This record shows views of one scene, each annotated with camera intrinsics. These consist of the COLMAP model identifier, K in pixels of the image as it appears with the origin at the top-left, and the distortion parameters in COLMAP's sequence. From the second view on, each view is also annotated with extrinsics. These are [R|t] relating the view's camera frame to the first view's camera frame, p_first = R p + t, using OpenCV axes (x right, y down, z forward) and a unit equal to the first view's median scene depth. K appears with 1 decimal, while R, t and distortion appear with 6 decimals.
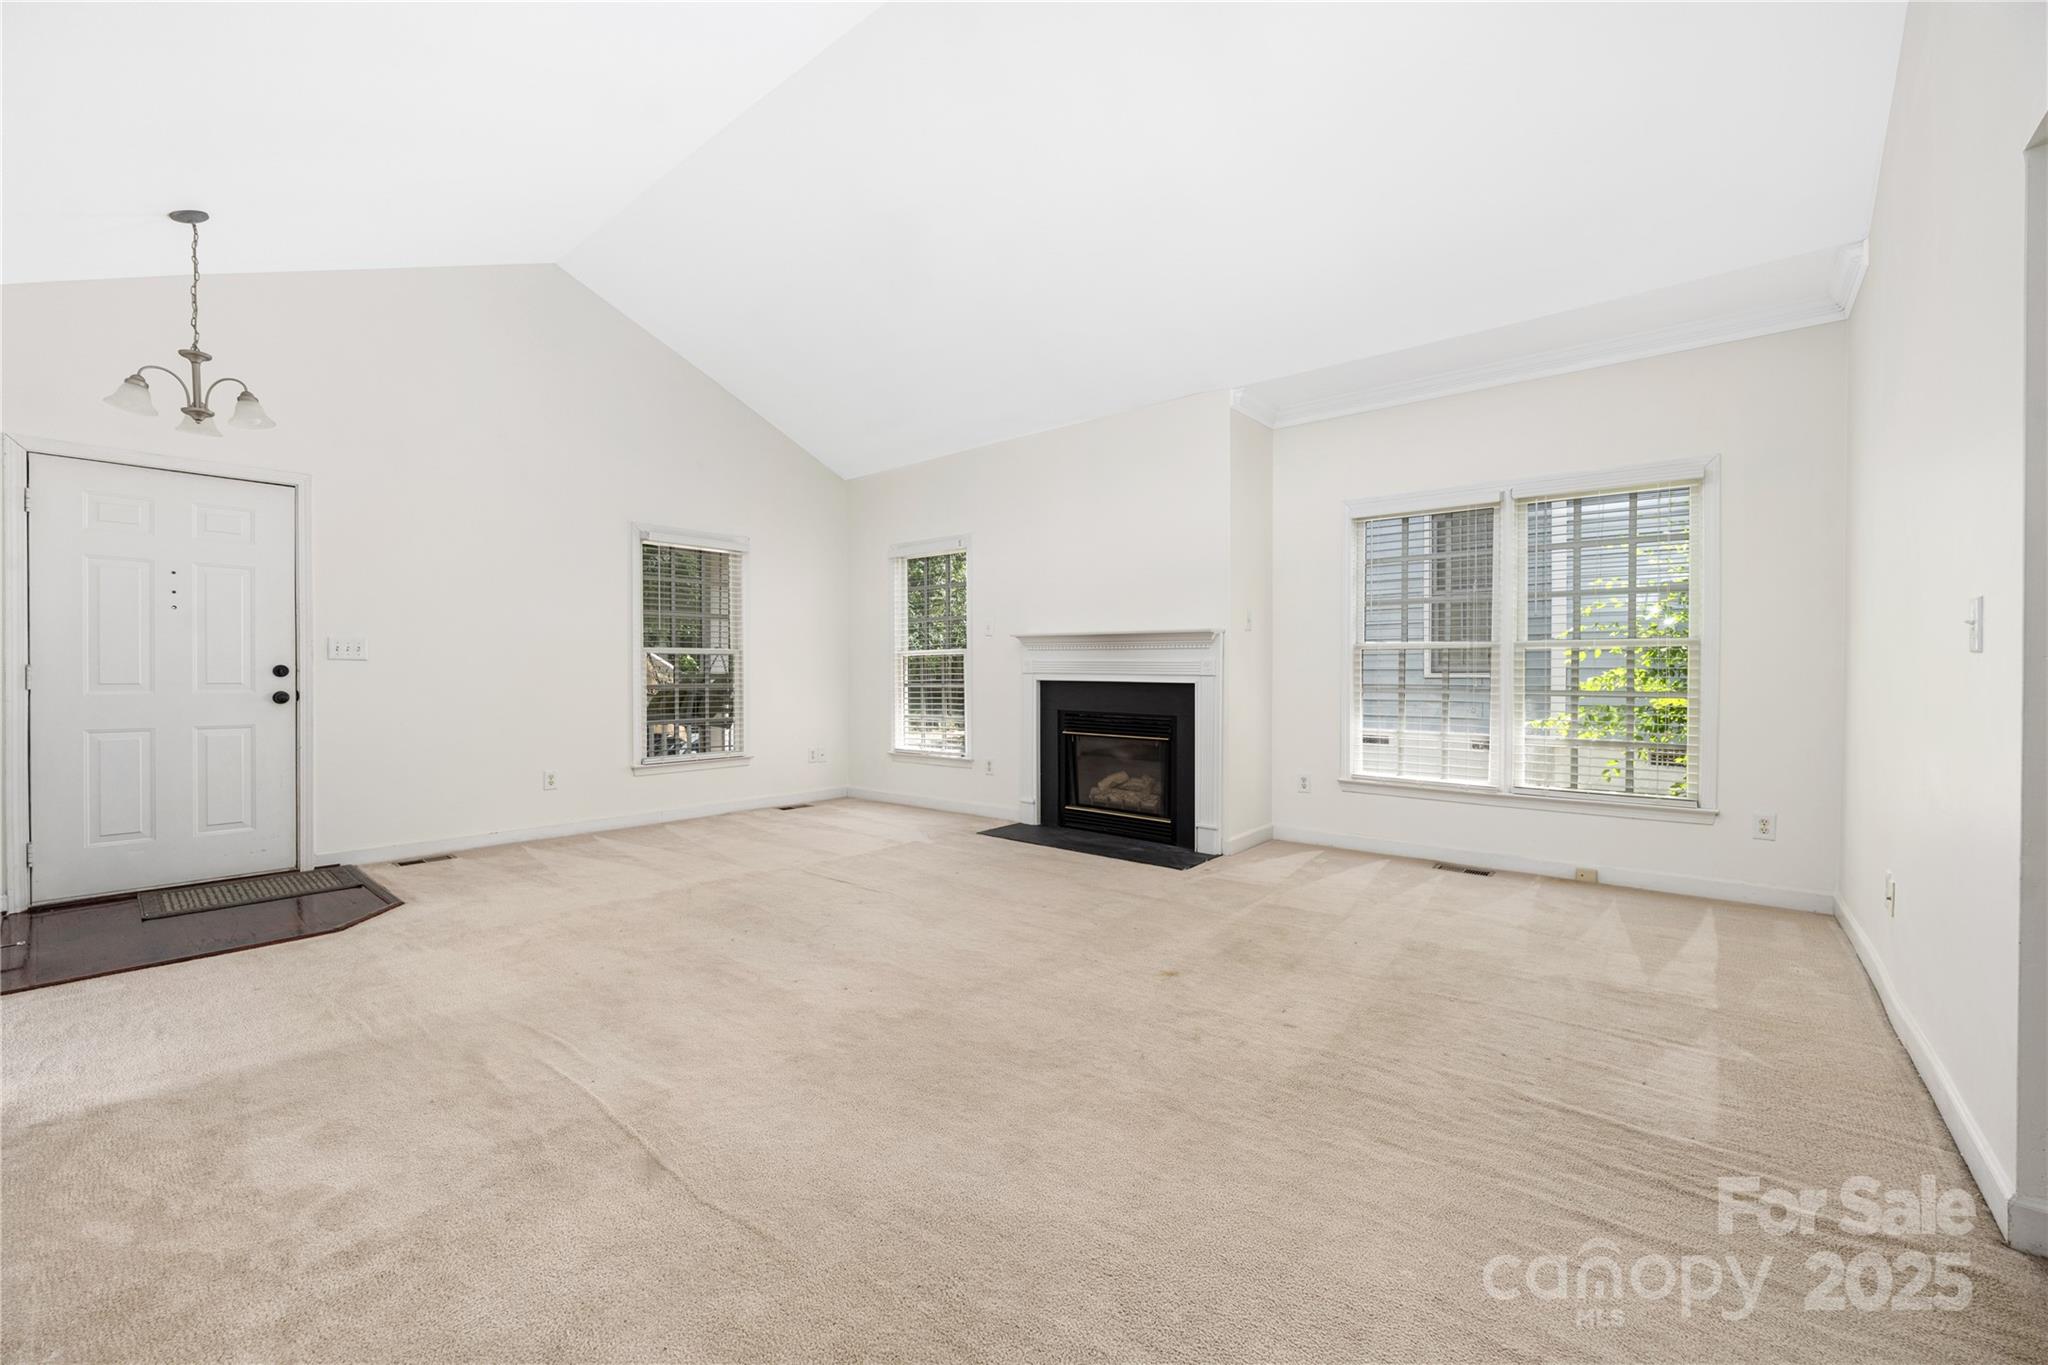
lens RADIAL K [[820.0, 0, 1016.8], [0, 820.0, 676.1], [0, 0, 1]] dist [-0.007916, 0.000218]
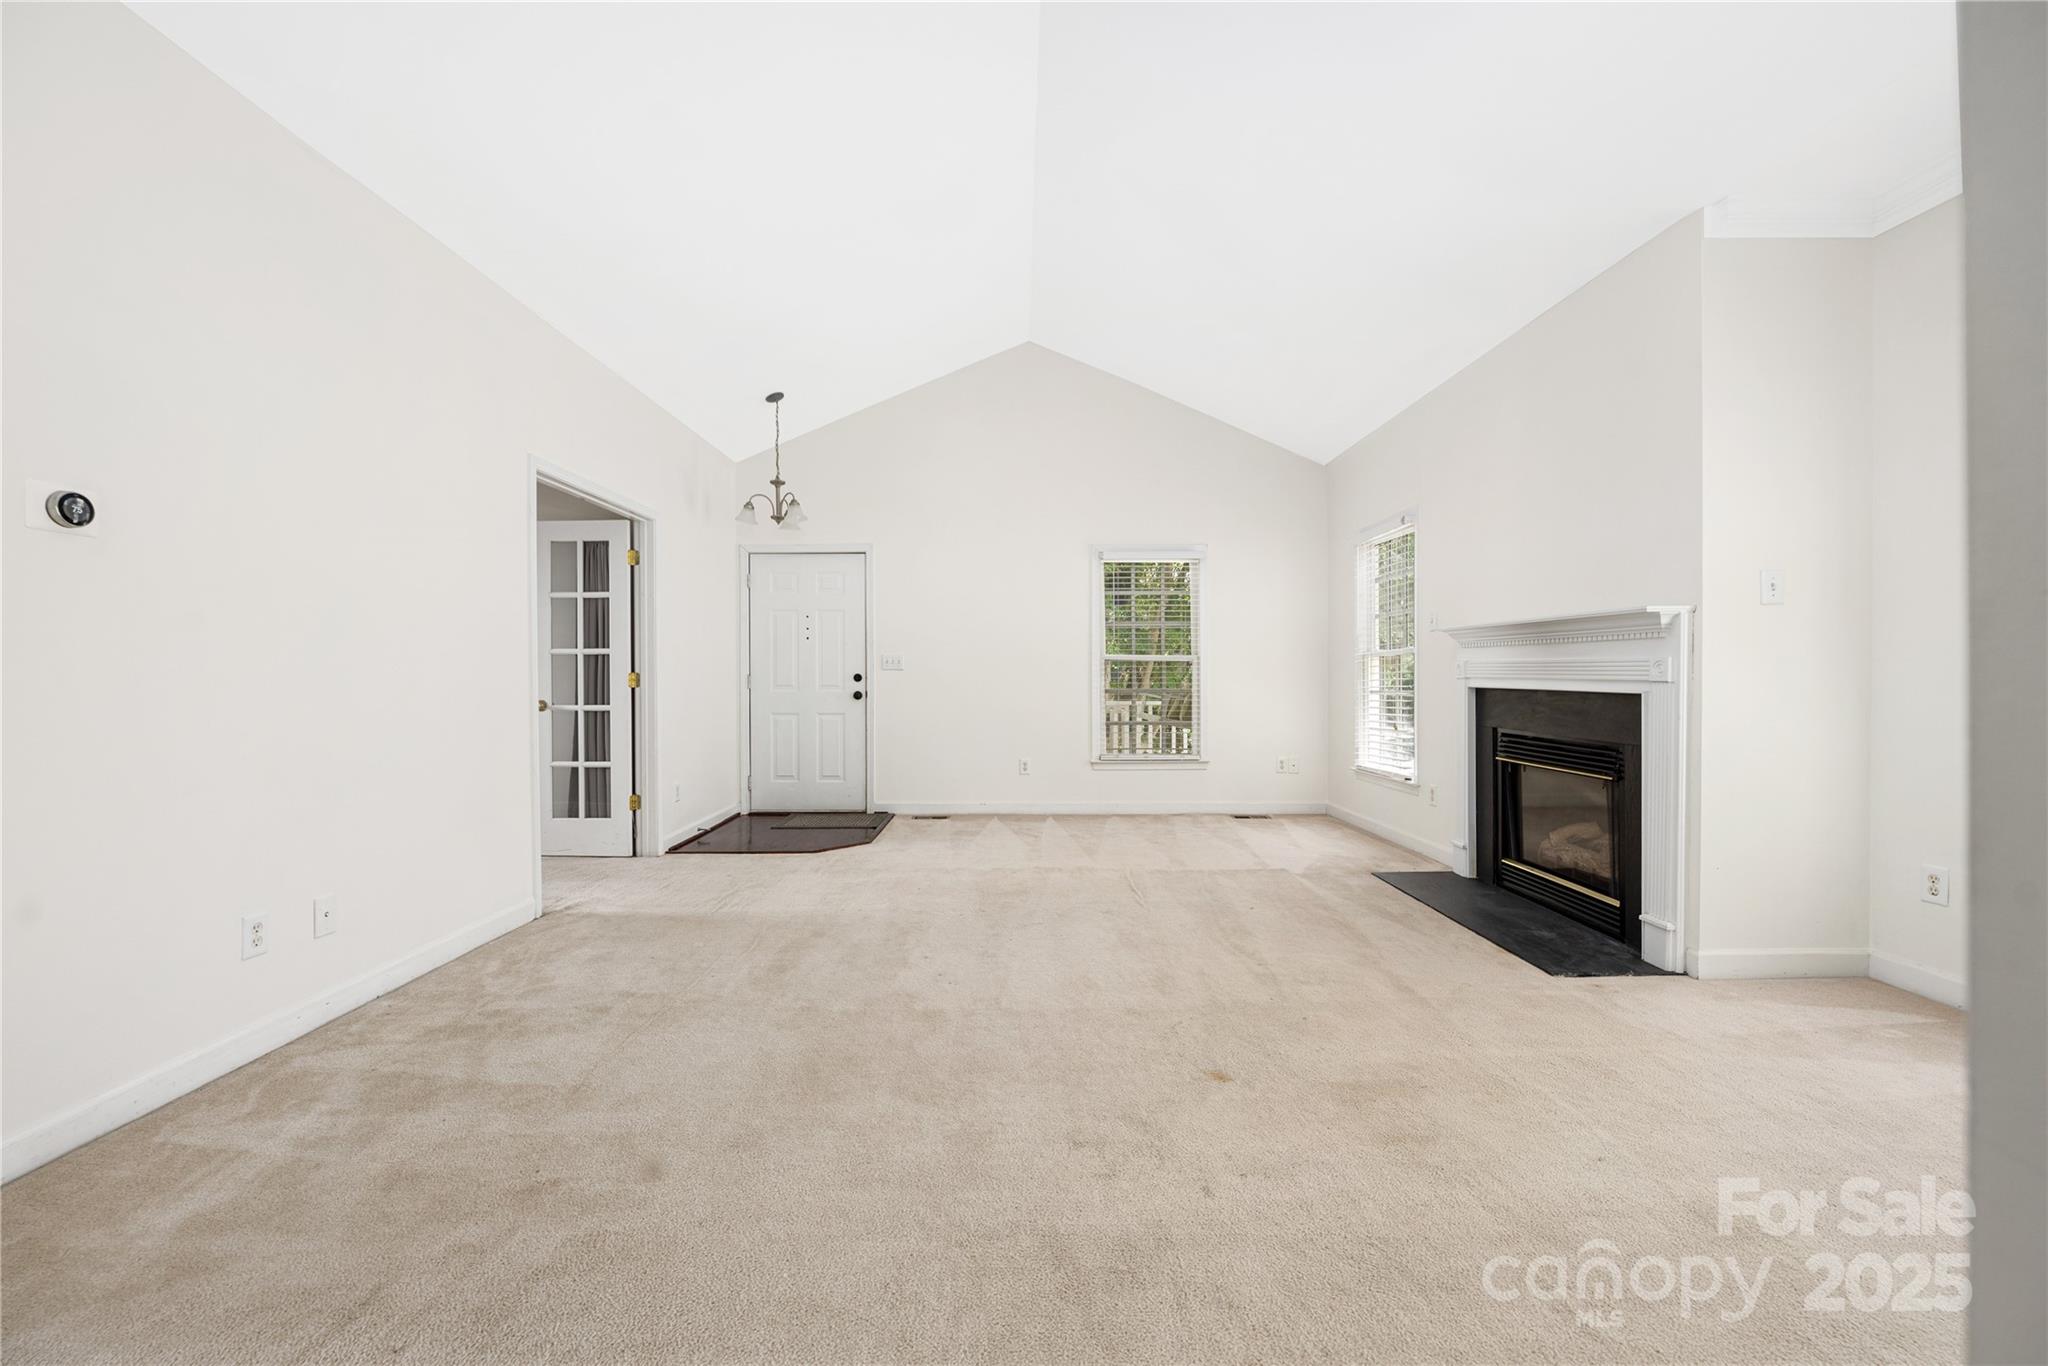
lens RADIAL K [[820.0, 0, 1016.8], [0, 820.0, 676.6], [0, 0, 1]] dist [-0.007916, 0.000218]
pose [[0.647722, -0.003342, -0.761870, 0.432346], [-0.000950, 0.999986, -0.005194, -0.000647], [0.761876, 0.004088, 0.647709, 0.248083]]
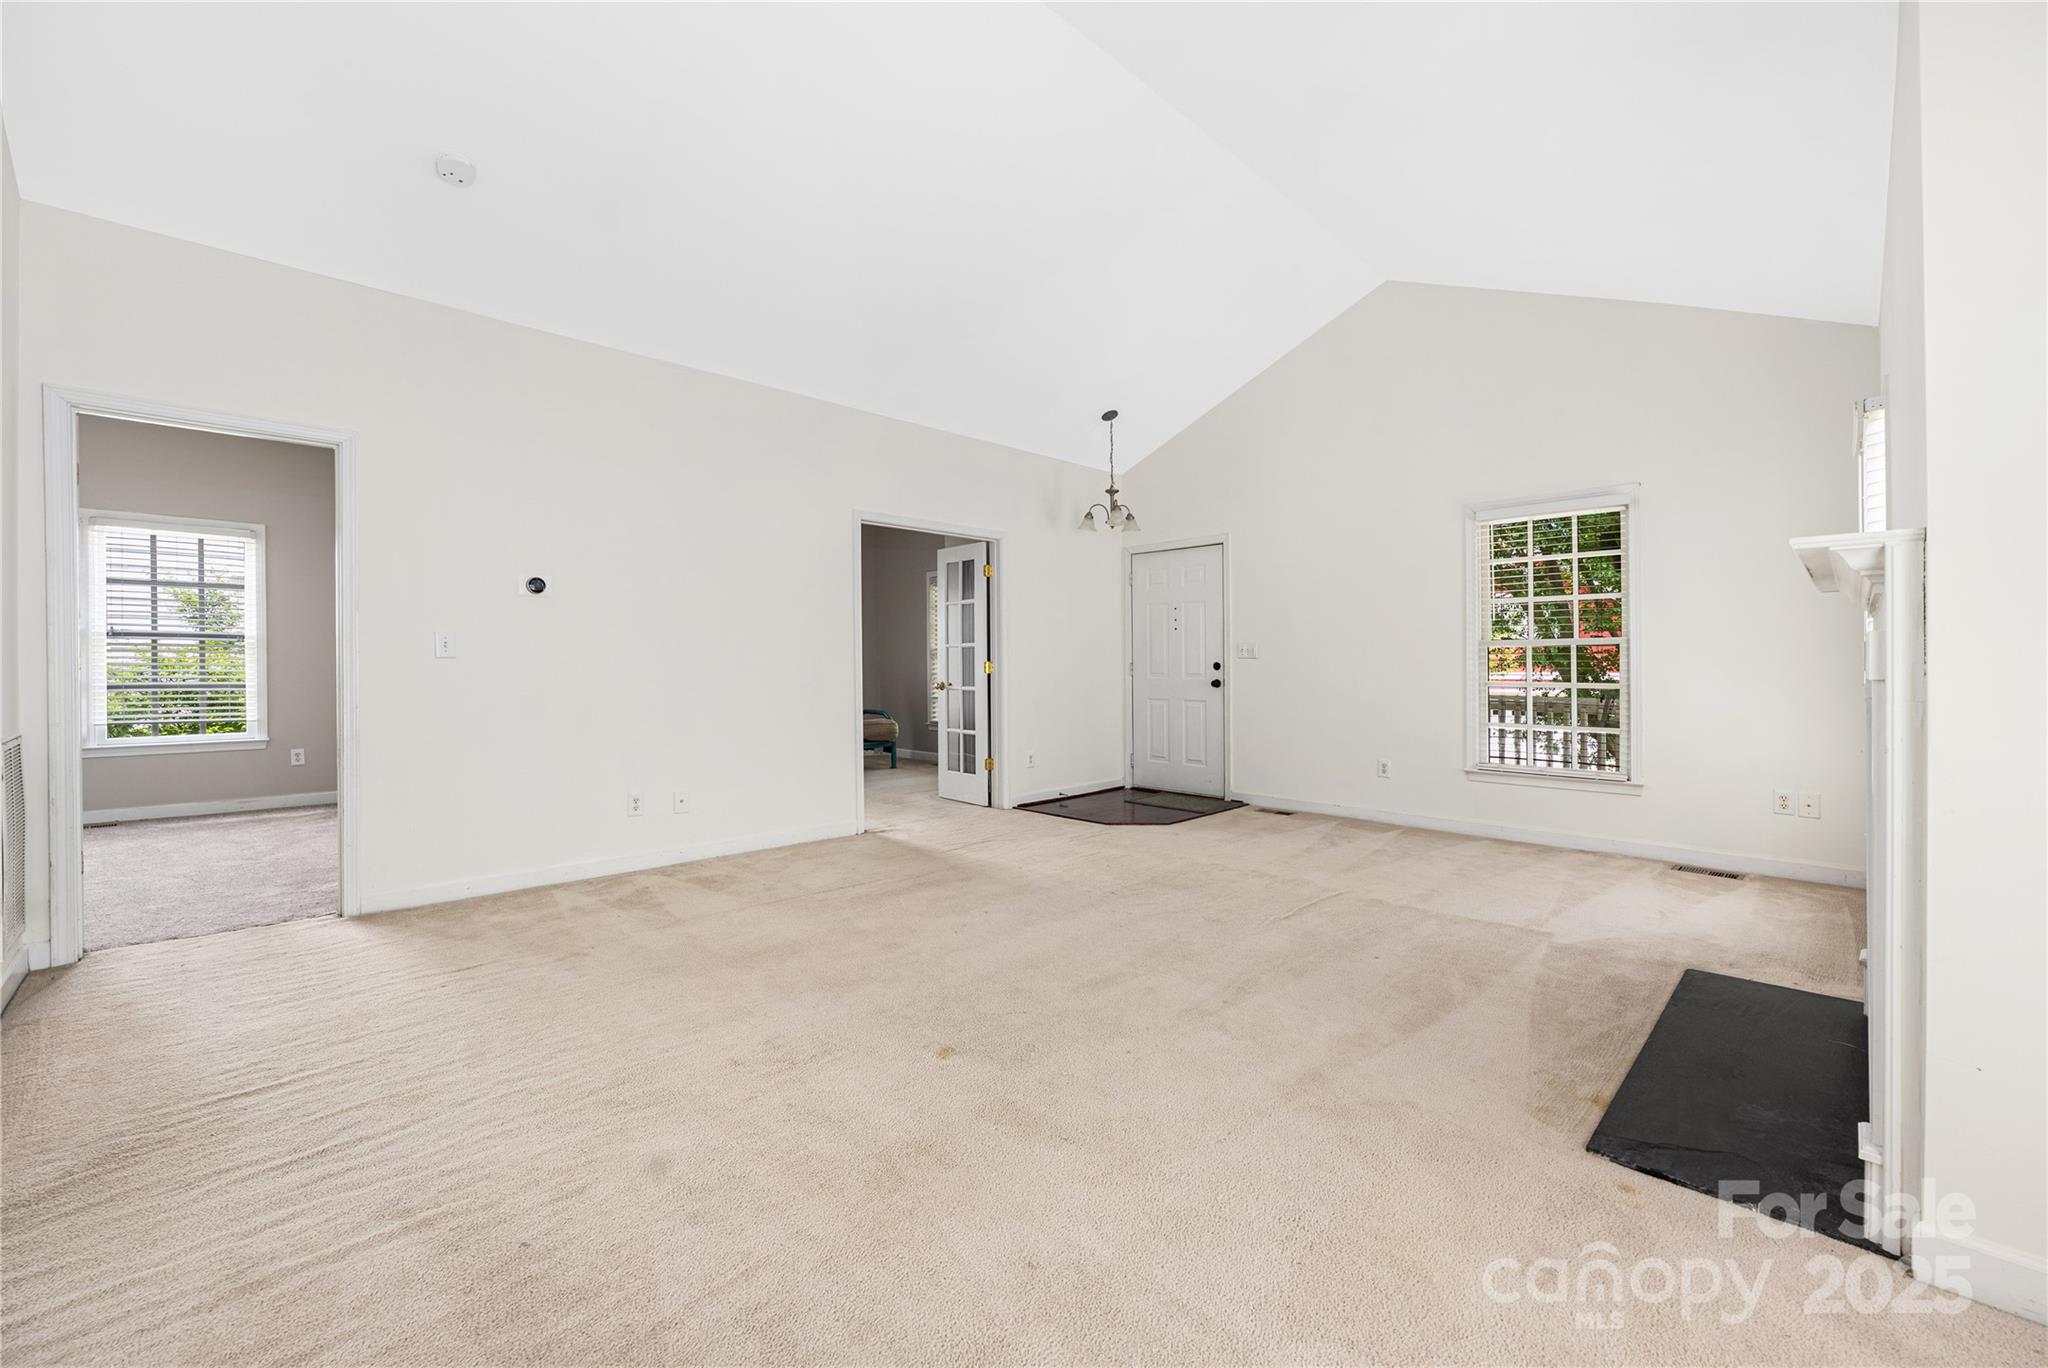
lens RADIAL K [[809.6, 0, 1021.5], [0, 809.6, 663.6], [0, 0, 1]] dist [-0.002444, -0.000074]
pose [[-0.083990, -0.003881, -0.996459, 0.640092], [-0.006405, 0.999974, -0.003355, -0.003655], [0.996446, 0.006100, -0.084012, 0.763314]]
